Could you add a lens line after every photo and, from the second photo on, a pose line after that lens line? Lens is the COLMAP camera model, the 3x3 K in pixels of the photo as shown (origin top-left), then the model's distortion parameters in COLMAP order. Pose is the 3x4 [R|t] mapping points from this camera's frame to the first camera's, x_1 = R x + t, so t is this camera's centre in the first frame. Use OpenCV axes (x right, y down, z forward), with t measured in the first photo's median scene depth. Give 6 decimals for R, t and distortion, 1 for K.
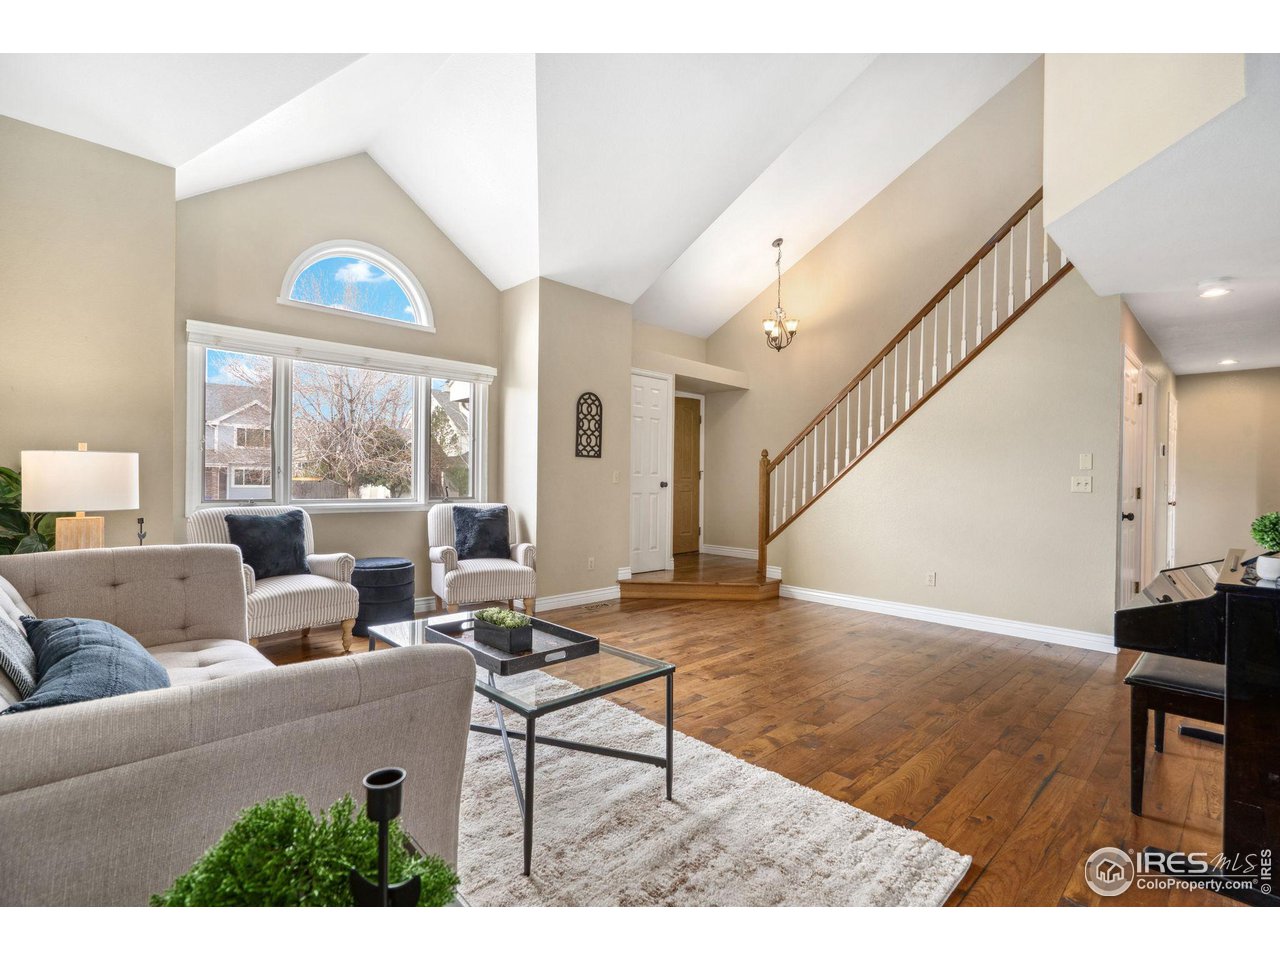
lens RADIAL K [[598.8, 0, 640.0], [0, 598.8, 480.0], [0, 0, 1]] dist [-0.000084, -0.000011]
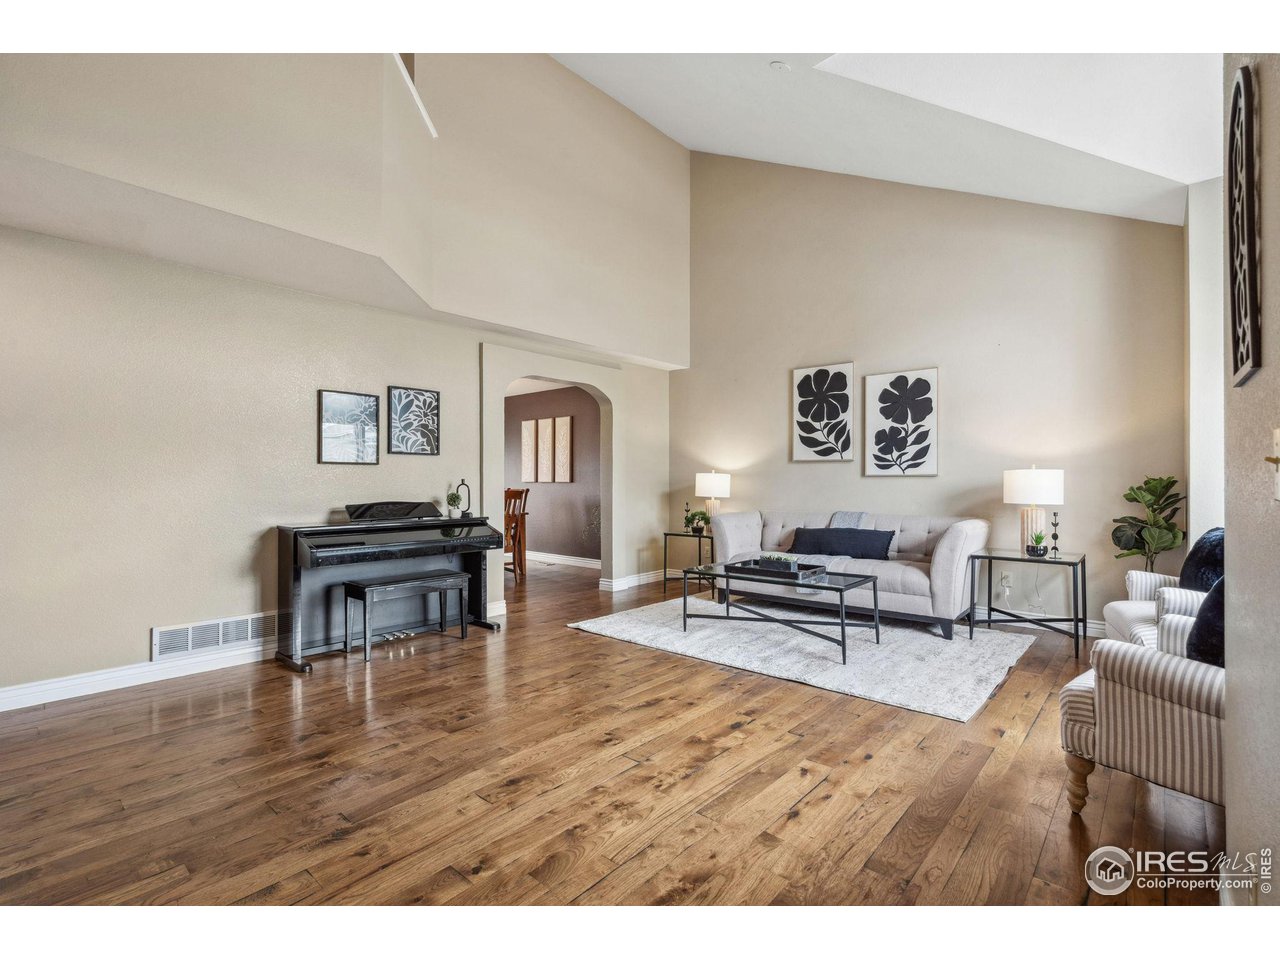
lens RADIAL K [[598.8, 0, 640.0], [0, 598.8, 480.0], [0, 0, 1]] dist [-0.000084, -0.000011]
pose [[-0.996961, -0.015284, -0.076394, 0.290641], [-0.015413, 0.999881, 0.001094, -0.008005], [0.076368, 0.002268, -0.997077, 2.377854]]
